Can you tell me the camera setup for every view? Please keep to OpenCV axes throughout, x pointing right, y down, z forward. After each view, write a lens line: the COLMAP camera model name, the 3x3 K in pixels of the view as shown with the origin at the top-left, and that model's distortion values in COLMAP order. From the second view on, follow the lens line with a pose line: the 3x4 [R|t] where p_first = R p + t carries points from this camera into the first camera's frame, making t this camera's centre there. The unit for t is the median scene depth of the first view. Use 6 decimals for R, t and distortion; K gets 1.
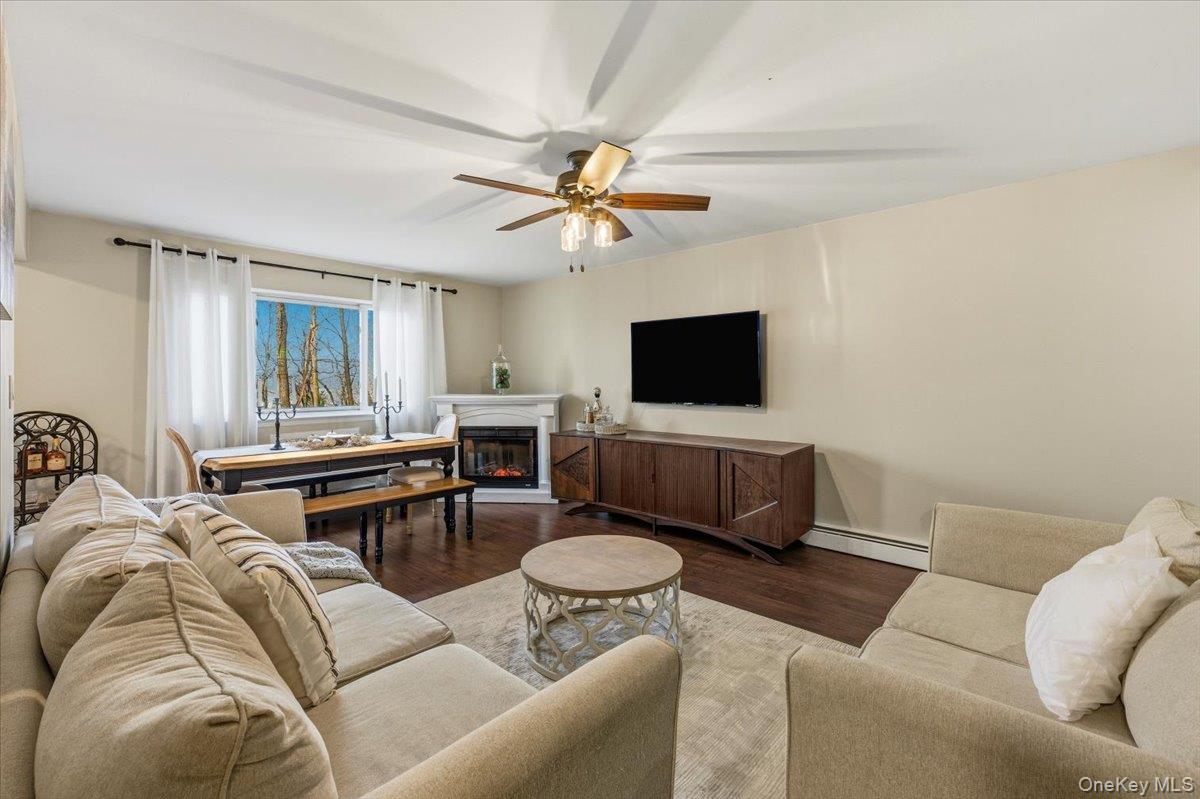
lens RADIAL K [[493.4, 0, 599.8], [0, 493.4, 376.4], [0, 0, 1]] dist [-0.026001, 0.000299]
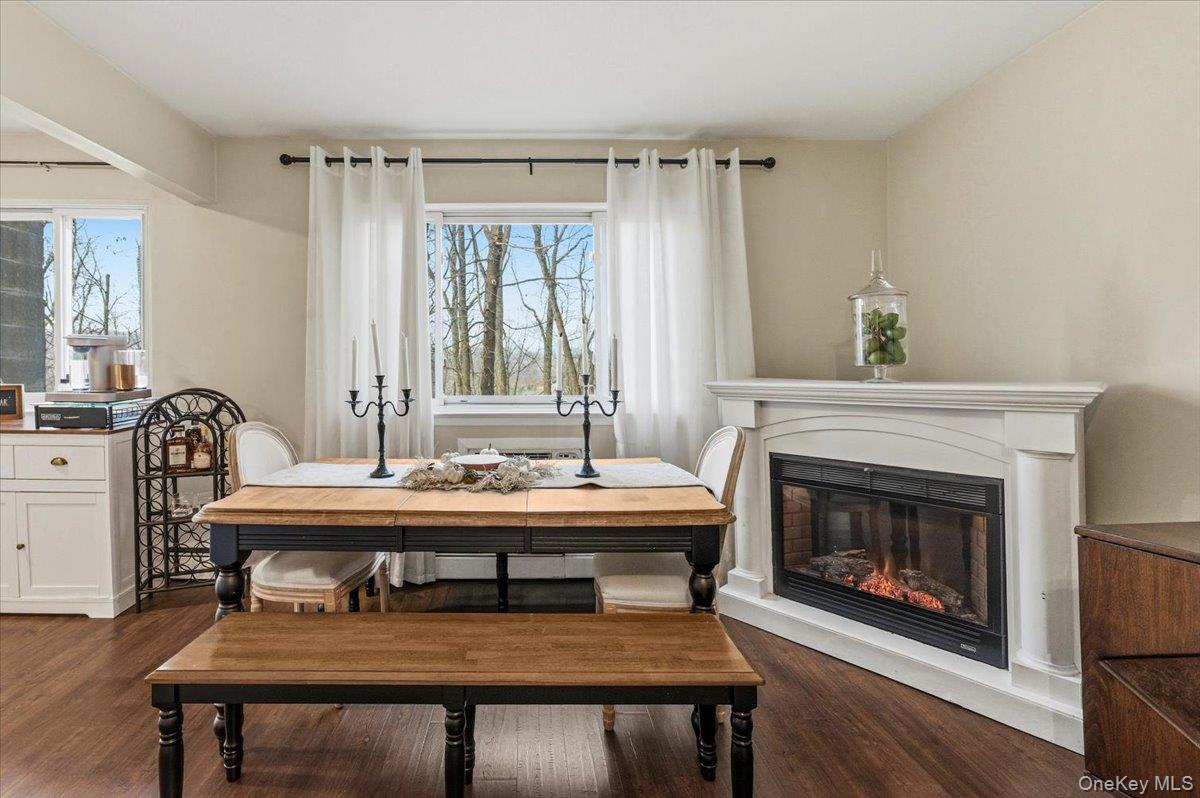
lens RADIAL K [[508.4, 0, 600.8], [0, 508.4, 359.0], [0, 0, 1]] dist [-0.017308, 0.000272]
pose [[0.741784, -0.017395, -0.670414, -0.098952], [-0.001742, 0.999610, -0.027865, 0.031438], [0.670637, 0.021837, 0.741464, 0.571575]]
